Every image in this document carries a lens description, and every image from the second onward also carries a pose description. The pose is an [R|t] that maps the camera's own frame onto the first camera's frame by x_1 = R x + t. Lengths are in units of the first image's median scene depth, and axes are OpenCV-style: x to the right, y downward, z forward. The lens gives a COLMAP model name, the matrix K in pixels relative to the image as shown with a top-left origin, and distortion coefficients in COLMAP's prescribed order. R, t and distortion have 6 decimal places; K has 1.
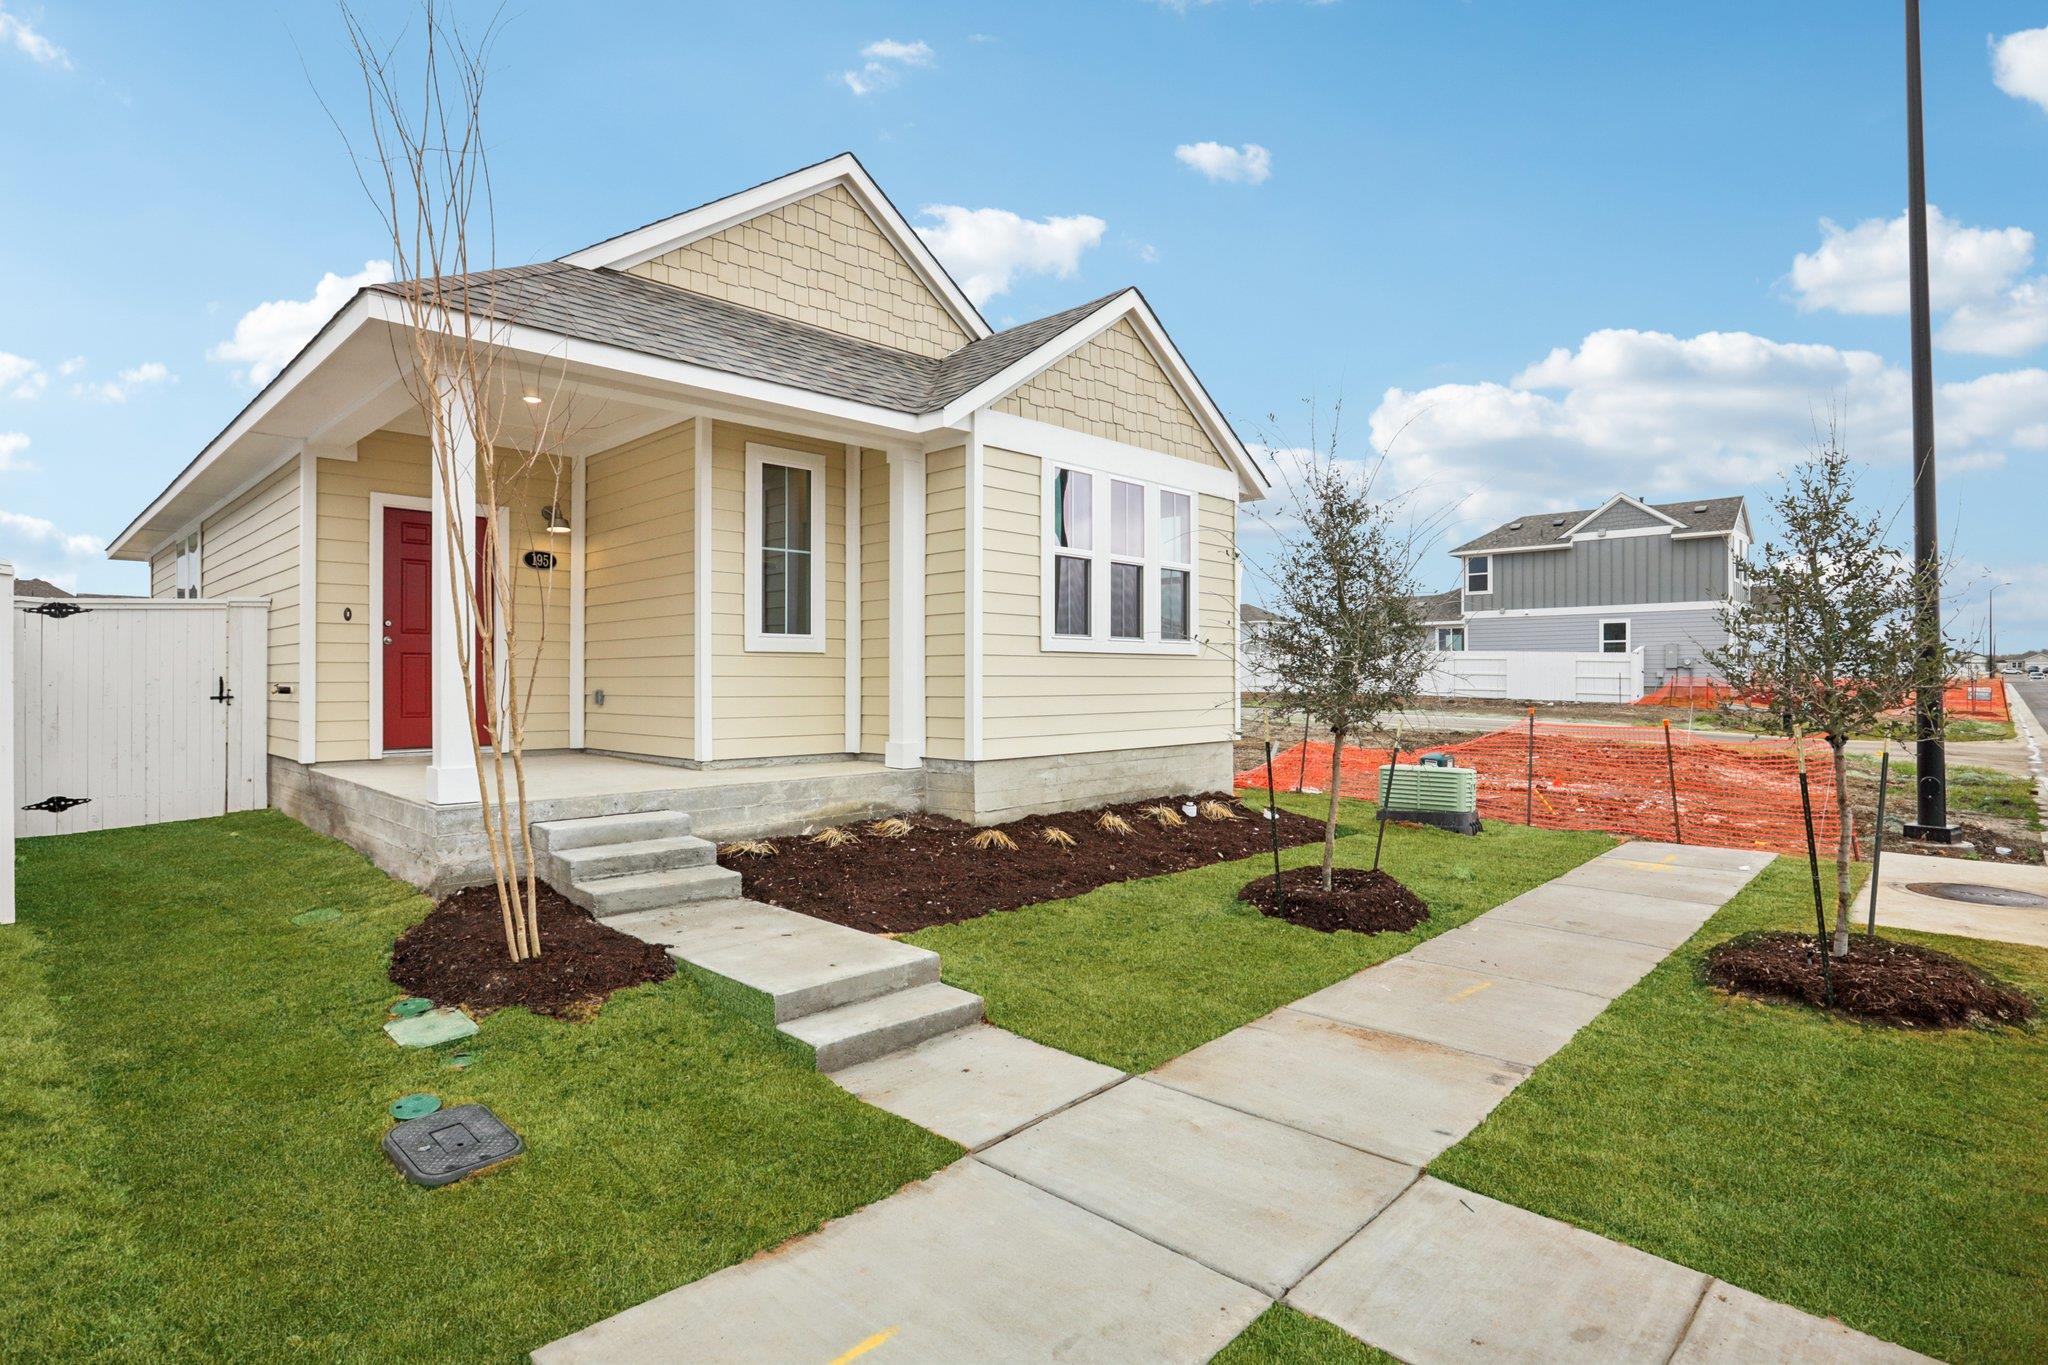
lens RADIAL K [[1039.1, 0, 1024.0], [0, 1039.1, 682.5], [0, 0, 1]] dist [-0.047963, 0.001670]
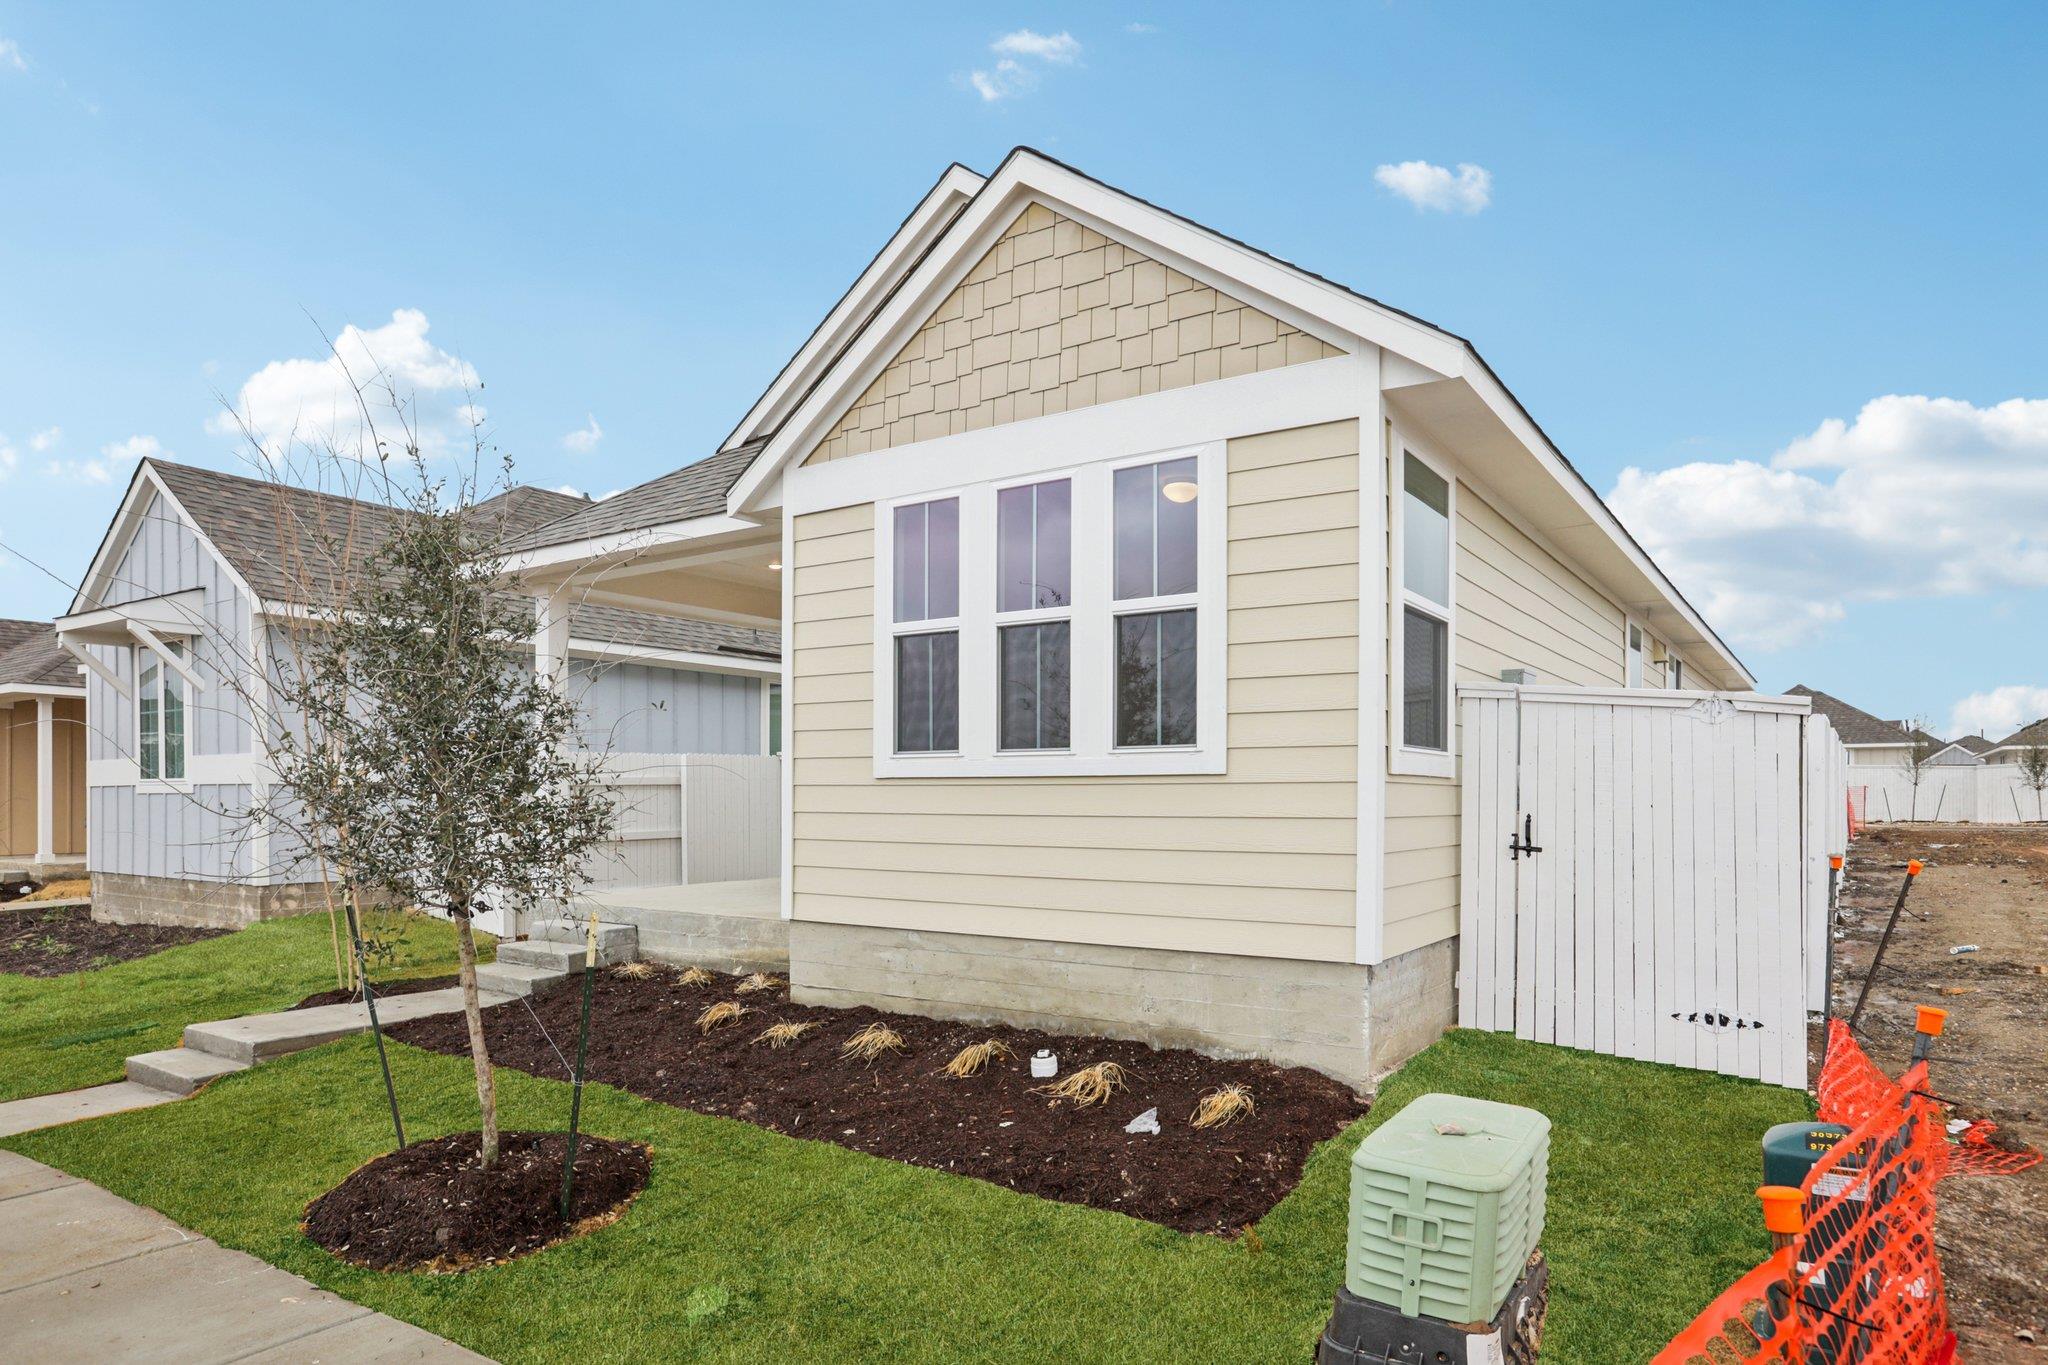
lens RADIAL K [[1238.2, 0, 994.4], [0, 1238.2, 811.1], [0, 0, 1]] dist [-0.041727, 0.102957]
pose [[0.145569, 0.014878, -0.989236, 0.870162], [-0.002116, 0.999889, 0.014727, -0.020408], [0.989346, -0.000050, 0.145584, 0.970592]]
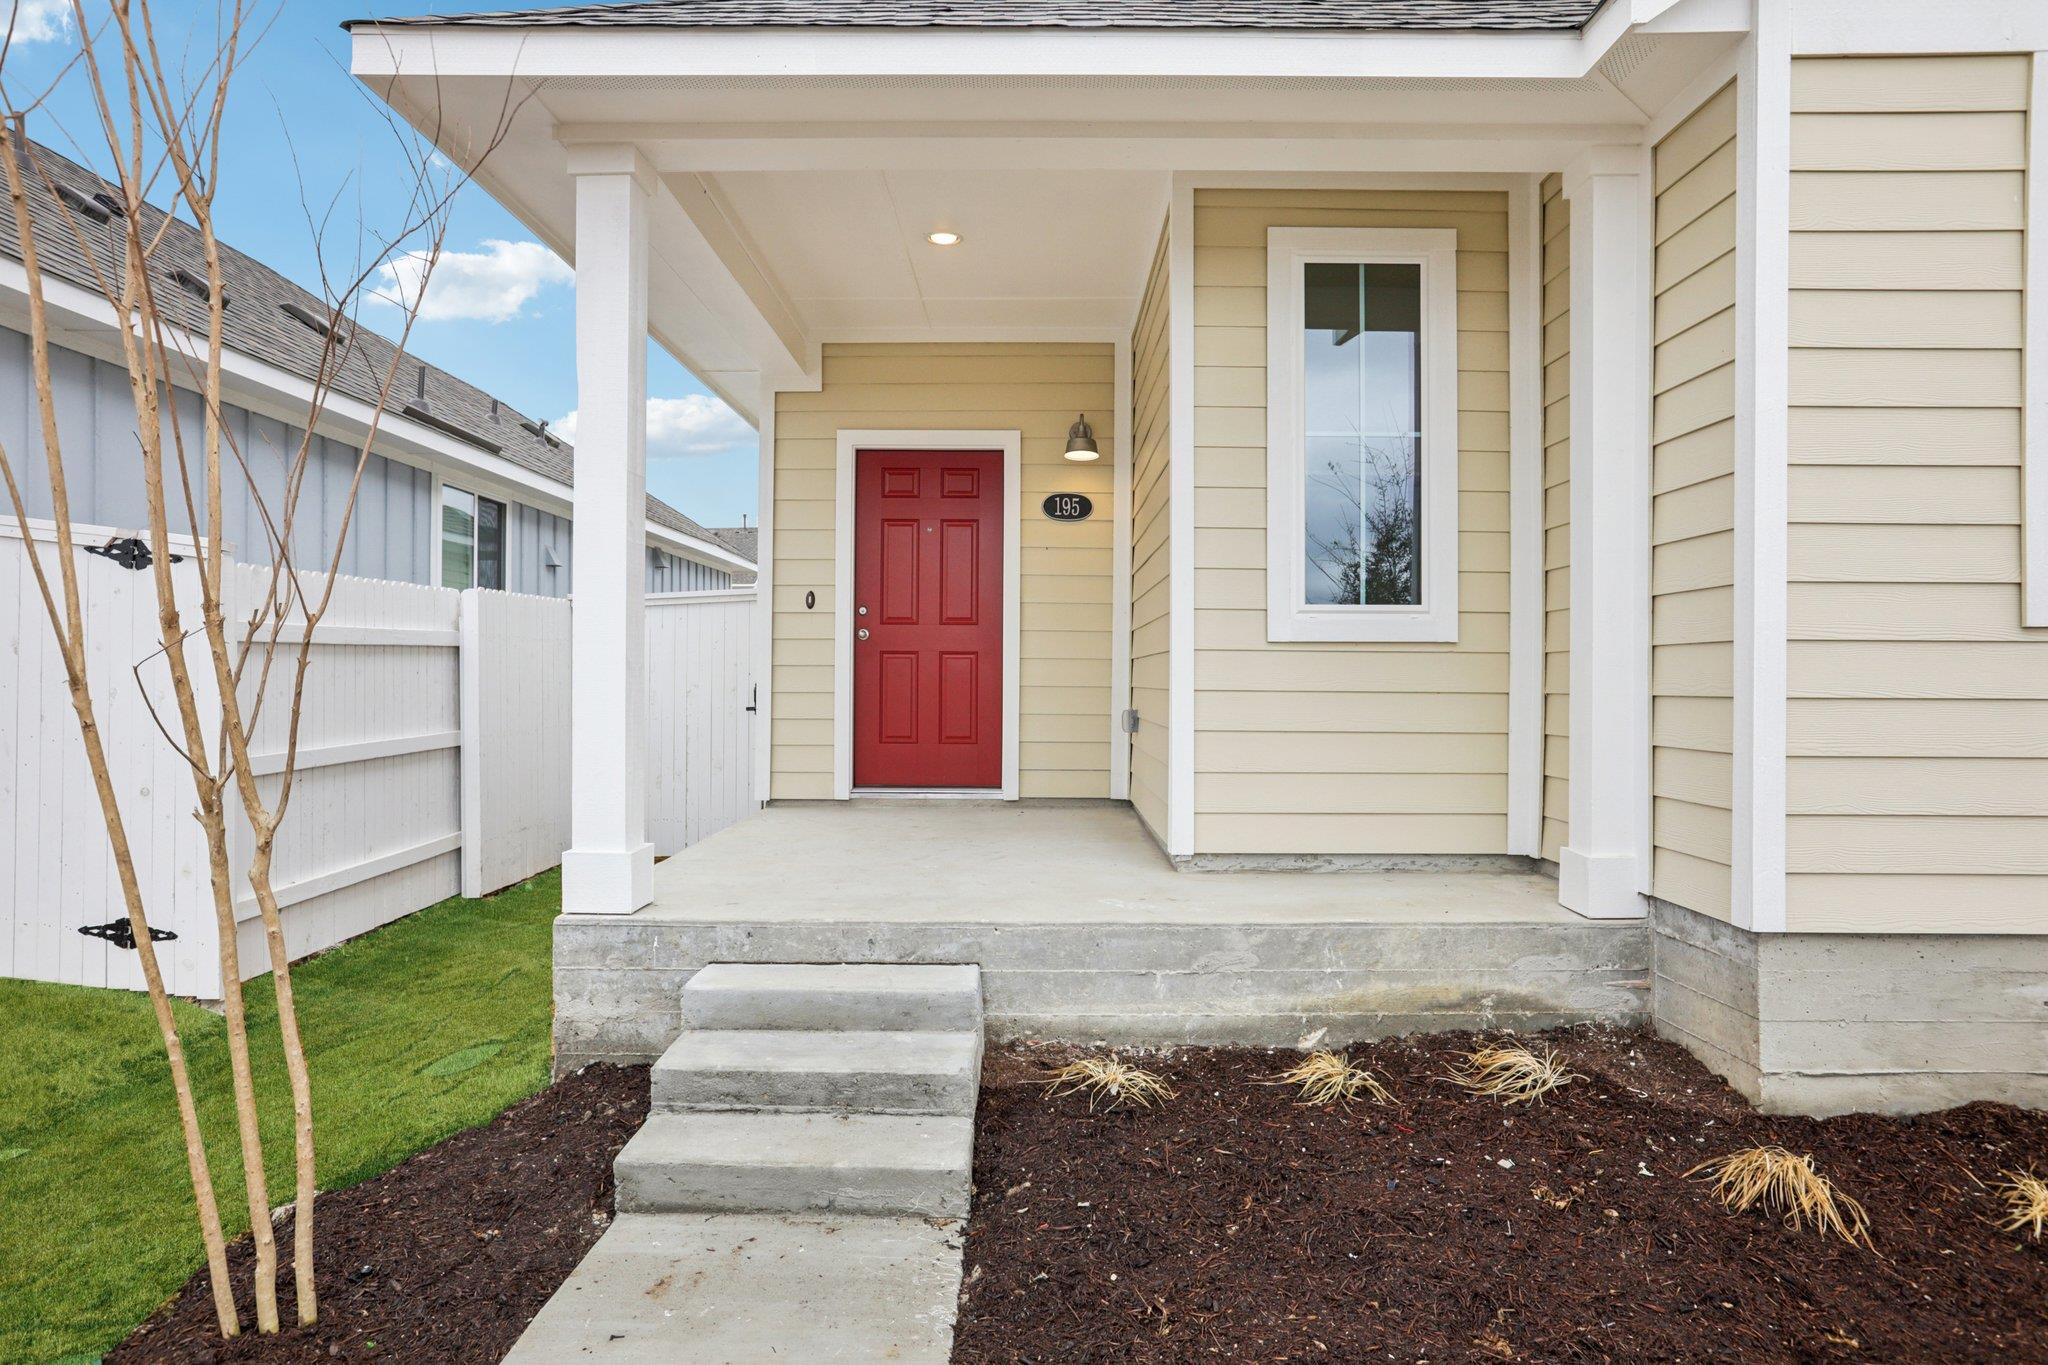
lens RADIAL K [[1209.1, 0, 1024.0], [0, 1209.1, 682.5], [0, 0, 1]] dist [-0.039451, 0.036341]
pose [[0.691222, 0.006433, -0.722614, 0.072984], [-0.005102, 0.999979, 0.004022, -0.011555], [0.722624, 0.000907, 0.691241, 0.498997]]
